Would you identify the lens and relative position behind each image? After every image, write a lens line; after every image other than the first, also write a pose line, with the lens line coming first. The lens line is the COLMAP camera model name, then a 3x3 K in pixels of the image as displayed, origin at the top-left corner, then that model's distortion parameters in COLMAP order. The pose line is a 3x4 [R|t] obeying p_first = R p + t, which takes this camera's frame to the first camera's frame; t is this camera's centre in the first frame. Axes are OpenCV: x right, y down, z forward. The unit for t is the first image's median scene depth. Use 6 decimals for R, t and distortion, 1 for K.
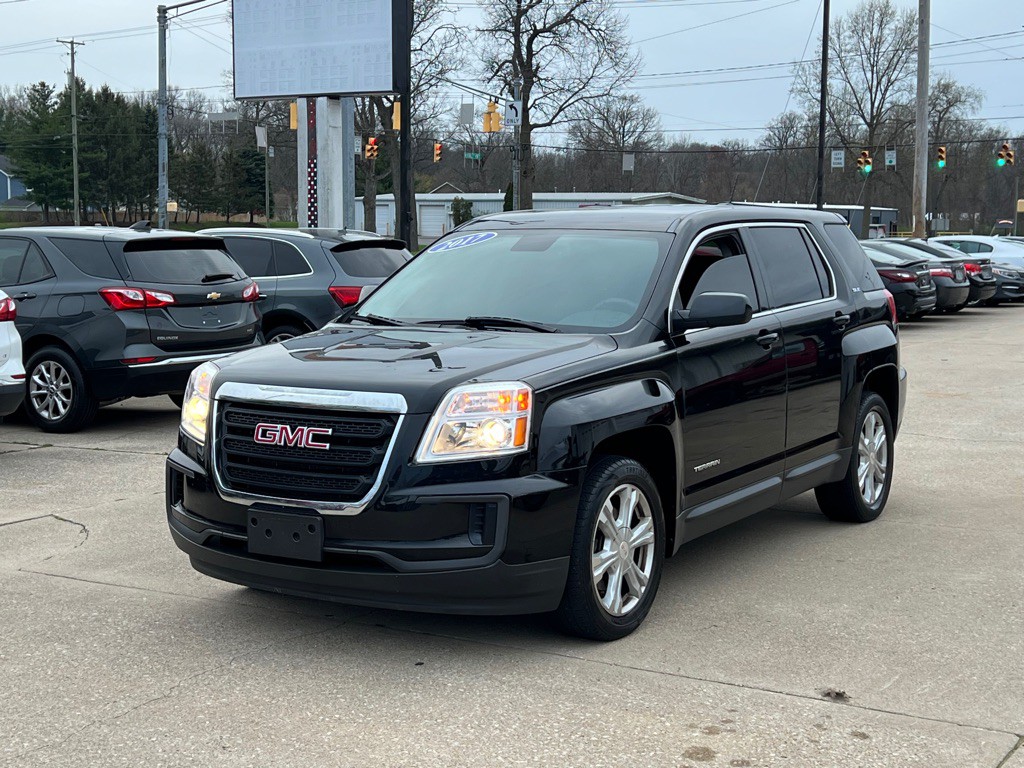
lens RADIAL K [[1546.9, 0, 512.0], [0, 1546.9, 384.0], [0, 0, 1]] dist [0.250094, -0.926401]
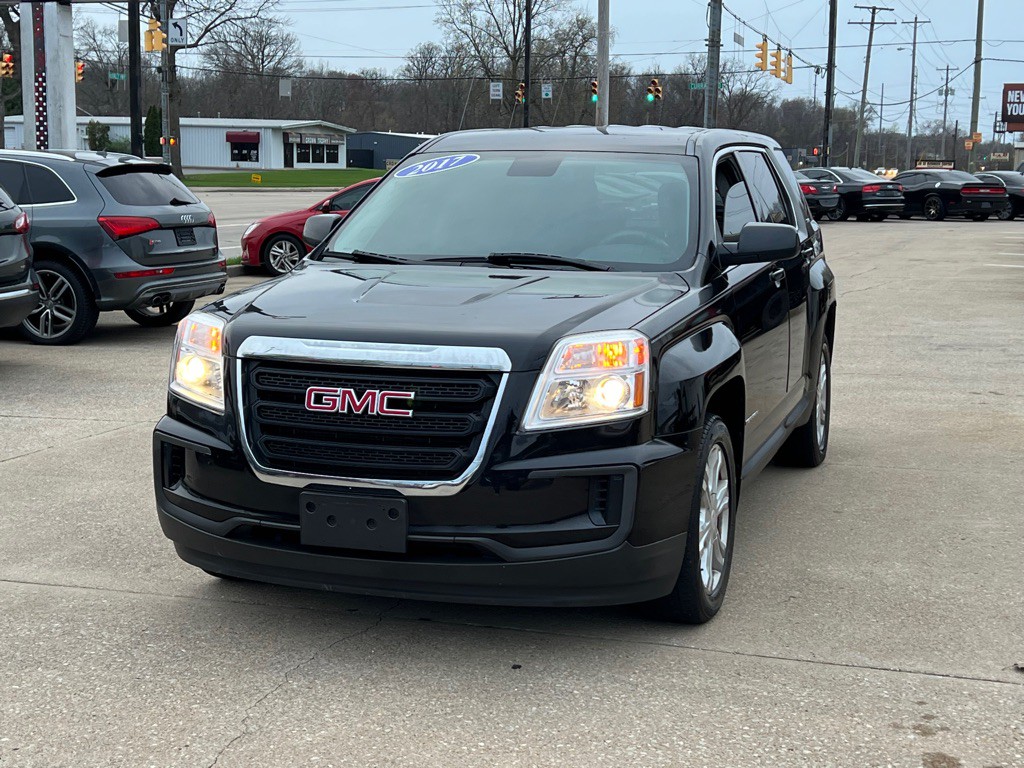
lens RADIAL K [[1548.0, 0, 523.3], [0, 1548.0, 385.6], [0, 0, 1]] dist [0.218533, -0.709916]
pose [[0.971532, -0.026603, 0.235408, -0.227810], [0.015953, 0.998766, 0.047031, -0.010899], [-0.236369, -0.041936, 0.970758, 0.171035]]
